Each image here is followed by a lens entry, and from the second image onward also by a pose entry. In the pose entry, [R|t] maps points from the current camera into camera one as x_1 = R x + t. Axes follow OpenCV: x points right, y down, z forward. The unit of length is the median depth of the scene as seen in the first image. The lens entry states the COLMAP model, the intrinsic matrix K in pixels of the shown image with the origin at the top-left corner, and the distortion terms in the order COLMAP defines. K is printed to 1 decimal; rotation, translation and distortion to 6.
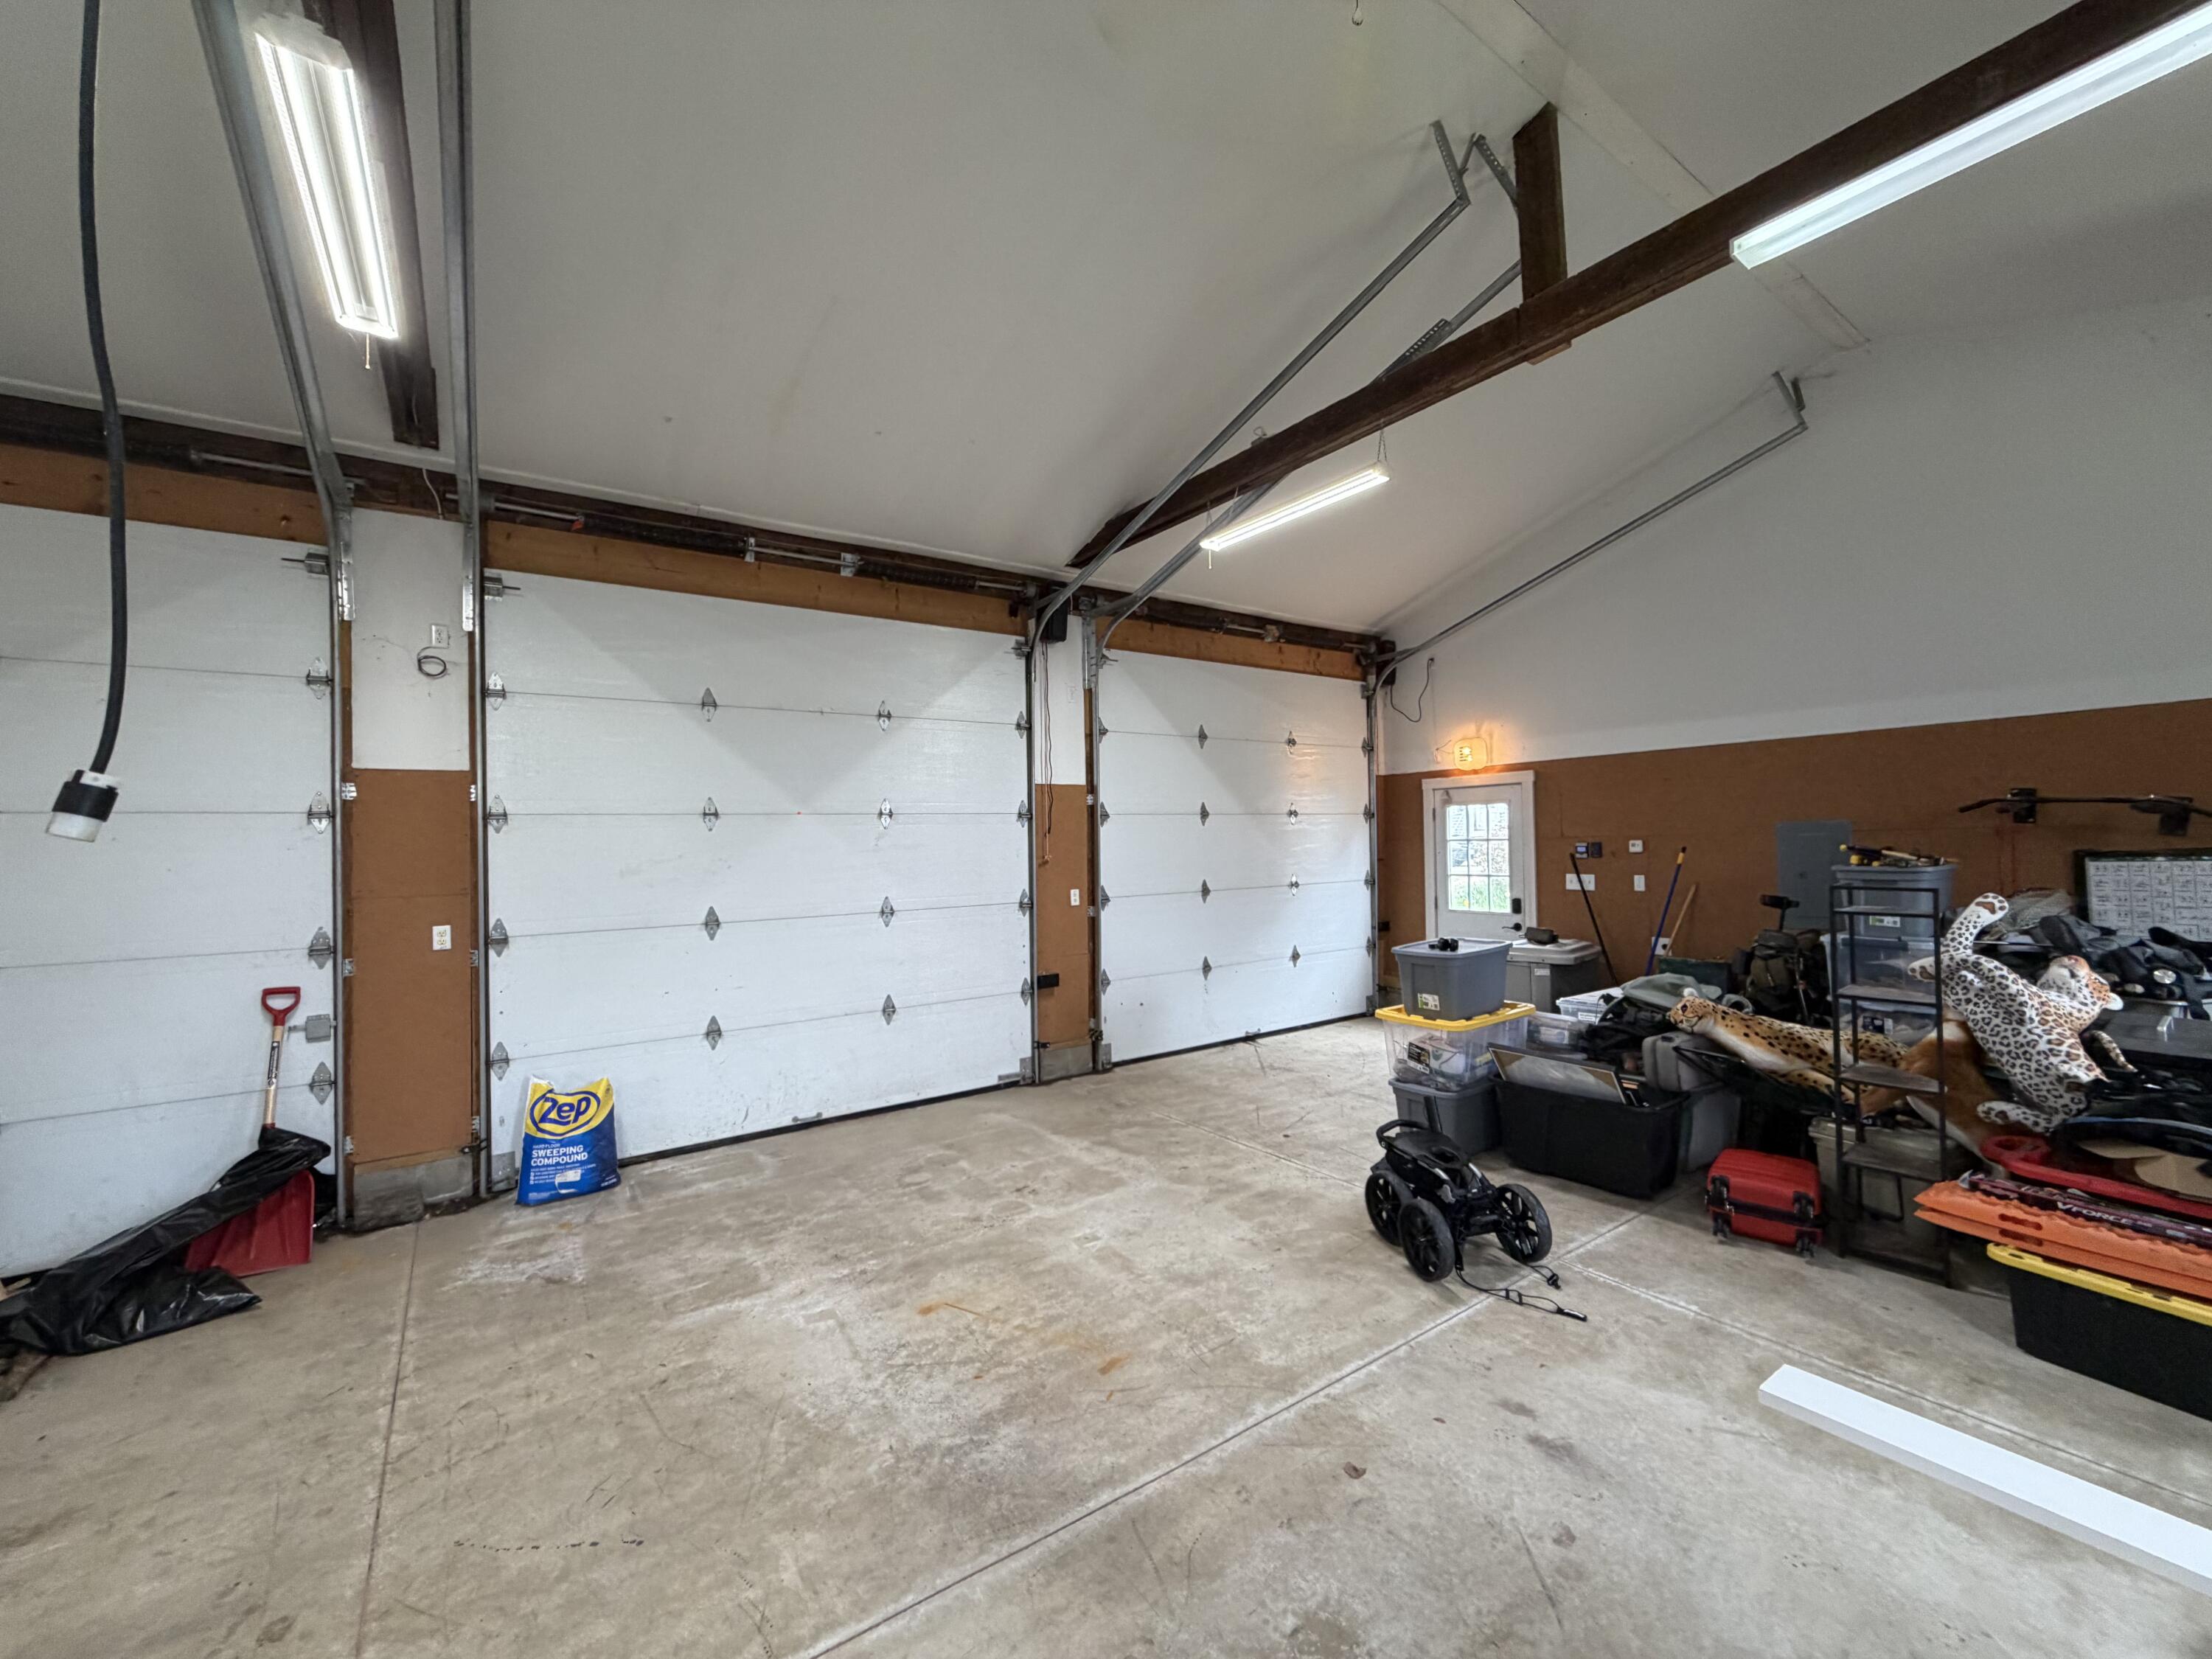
lens RADIAL K [[878.8, 0, 1102.3], [0, 878.8, 822.6], [0, 0, 1]] dist [-0.000813, -0.000166]
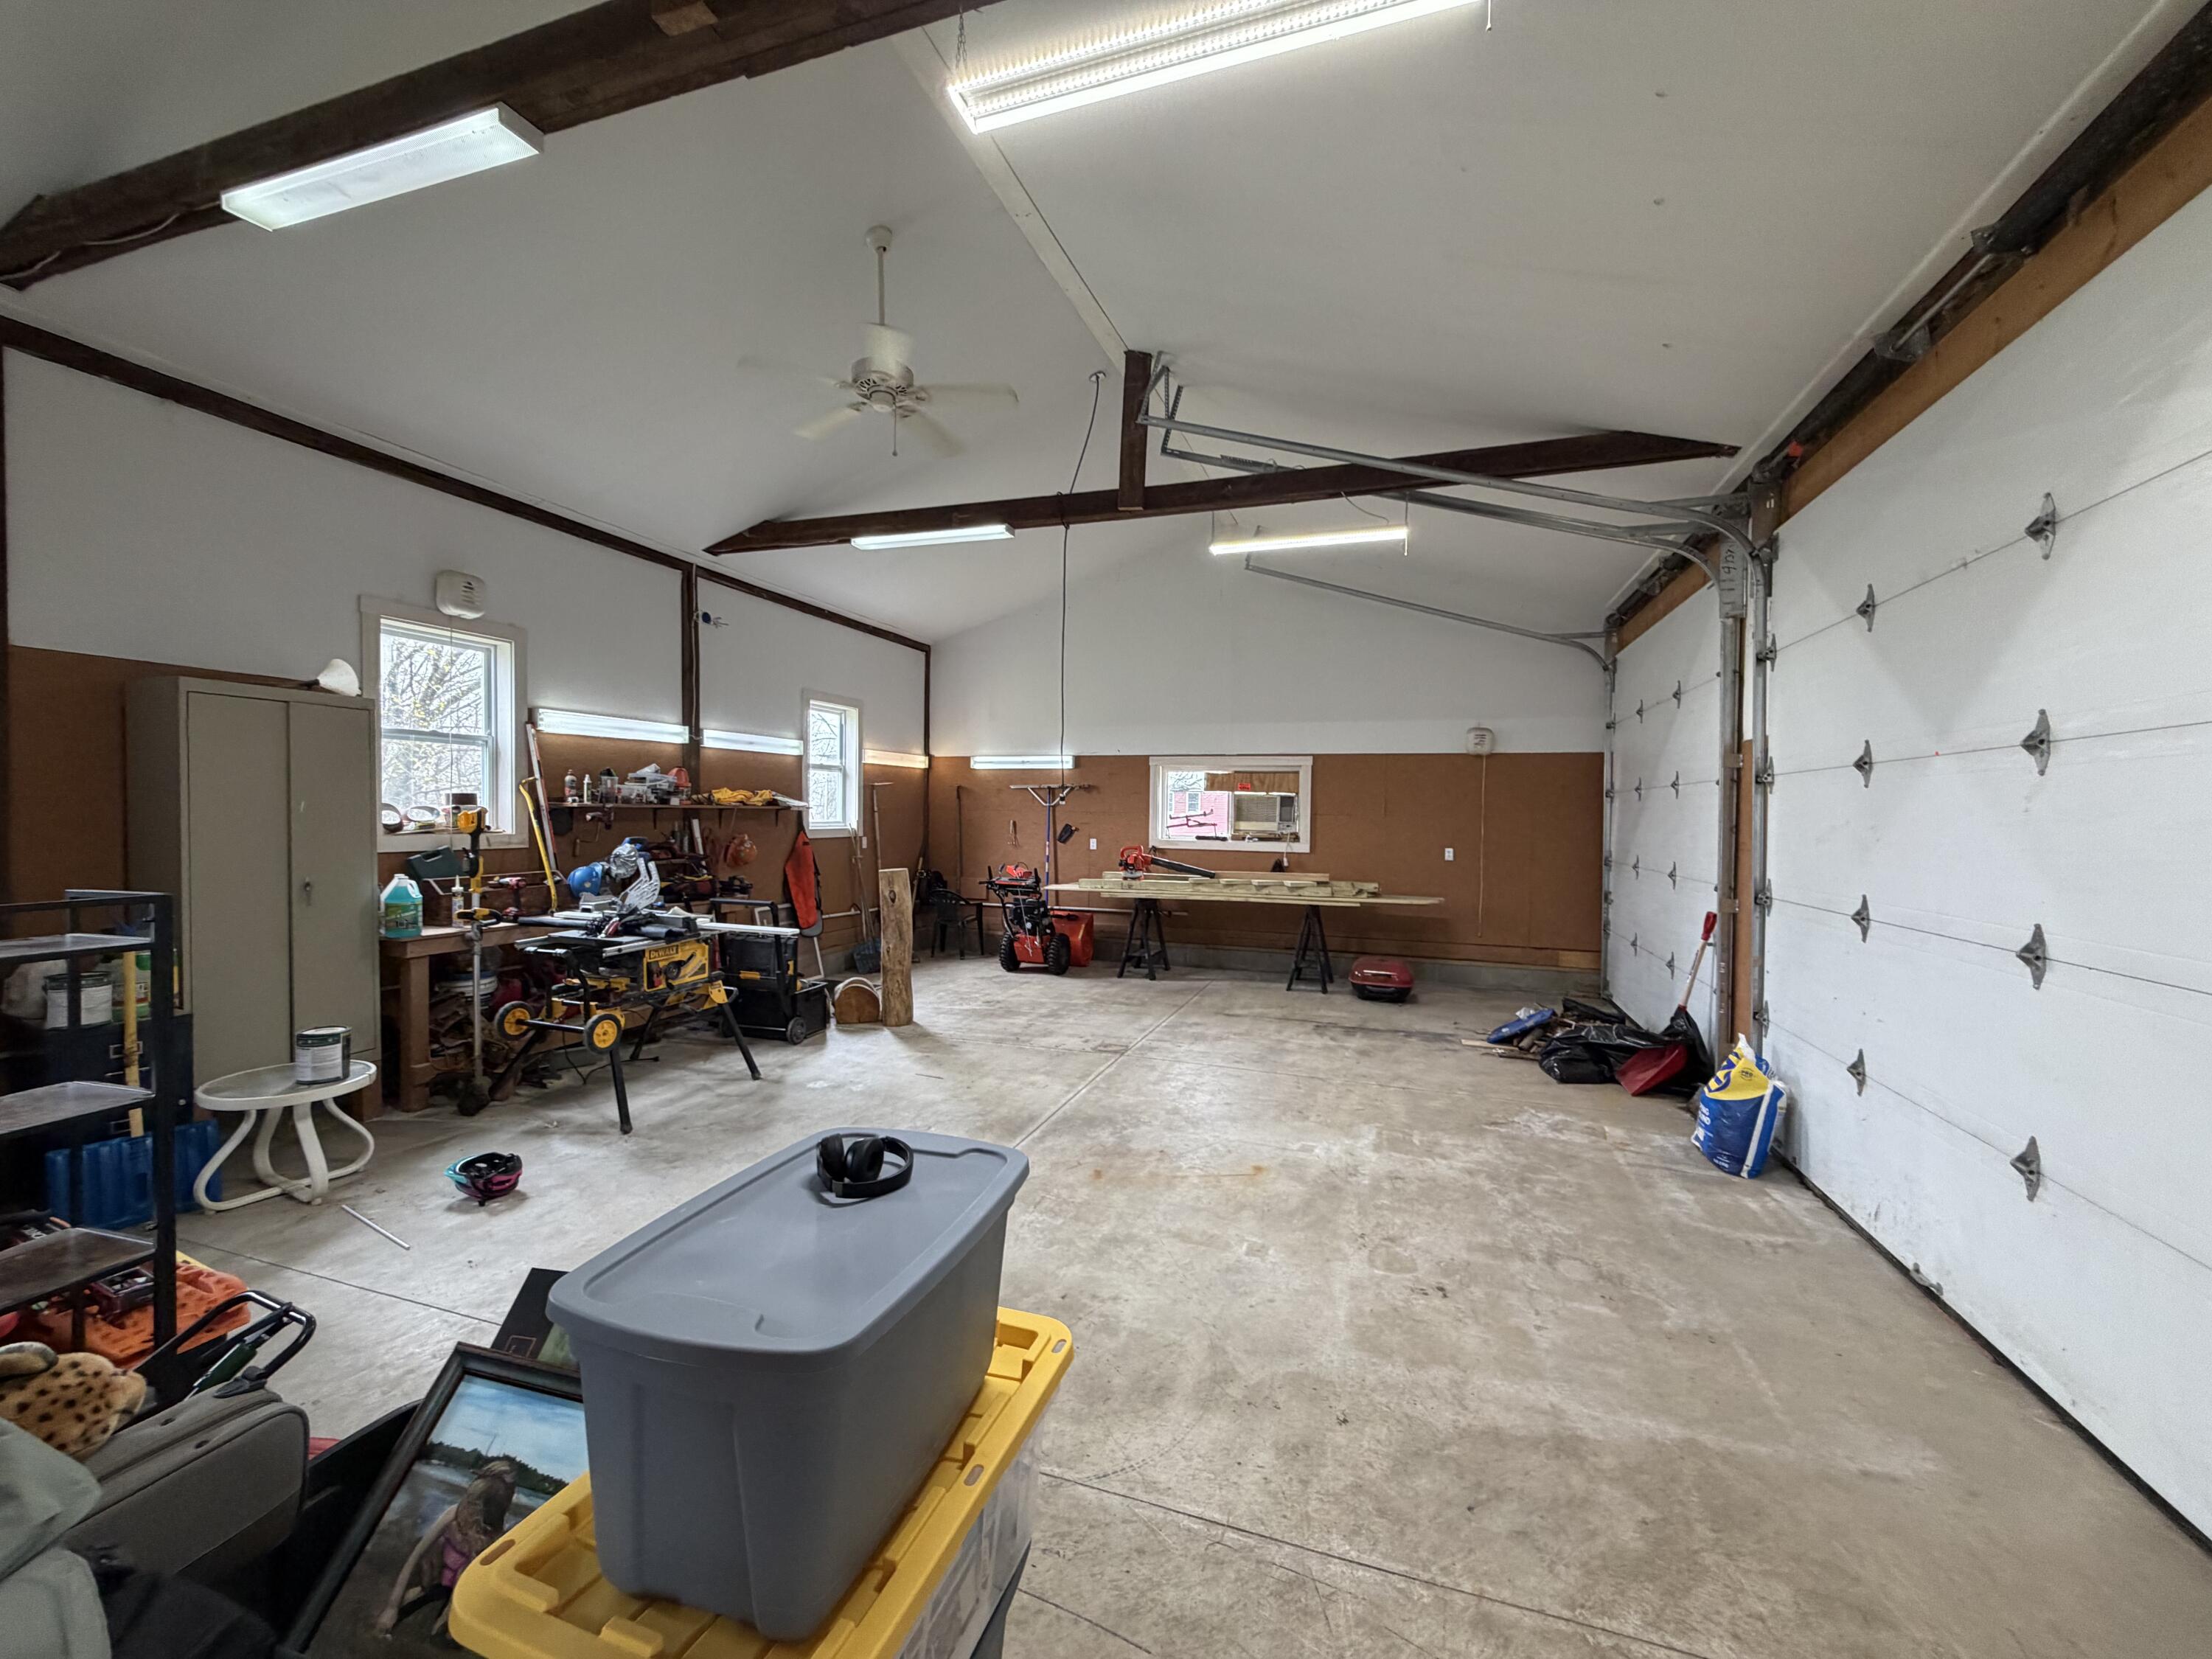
lens RADIAL K [[878.8, 0, 1104.4], [0, 878.8, 832.6], [0, 0, 1]] dist [-0.000813, -0.000166]
pose [[-0.806931, 0.022670, -0.590210, 0.540455], [0.015799, 0.999734, 0.016799, 0.027252], [0.590434, 0.004231, -0.807075, 1.404779]]
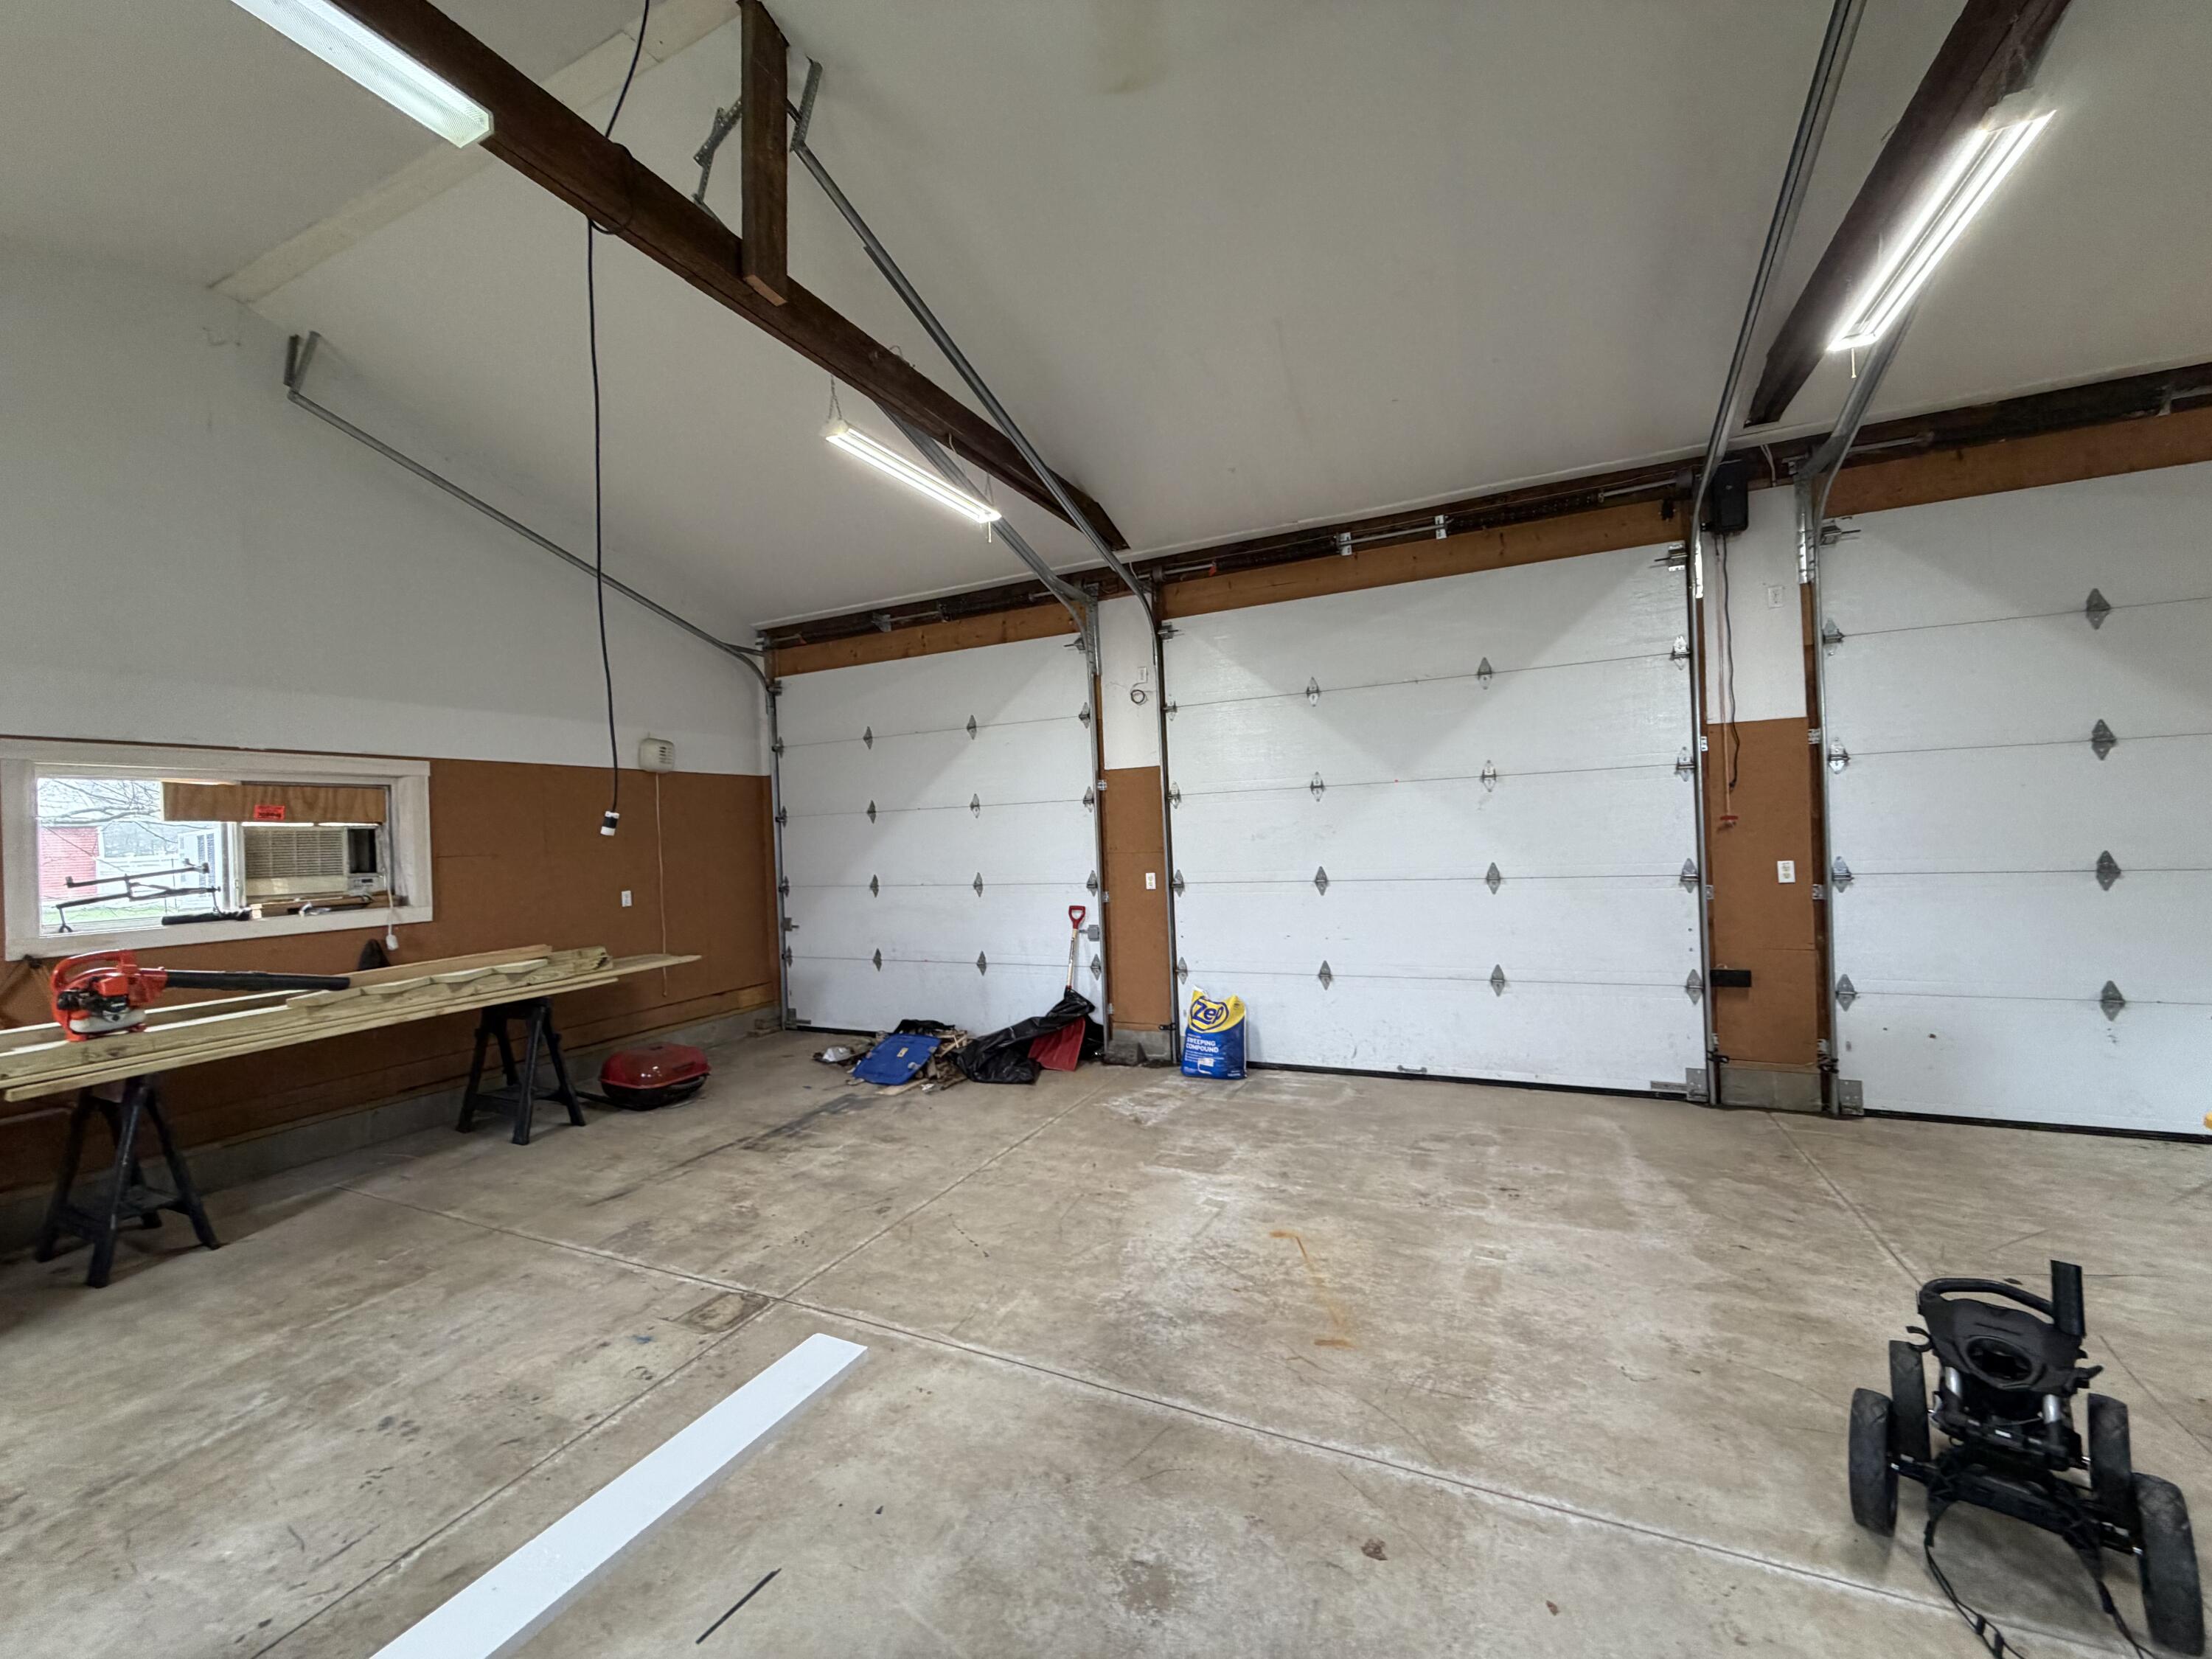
lens RADIAL K [[878.8, 0, 1099.2], [0, 878.8, 822.1], [0, 0, 1]] dist [-0.000813, -0.000166]
pose [[0.496604, -0.008282, -0.867938, 0.485346], [0.050577, 0.998532, 0.019410, 0.000025], [0.866502, -0.053536, 0.496294, 0.204724]]
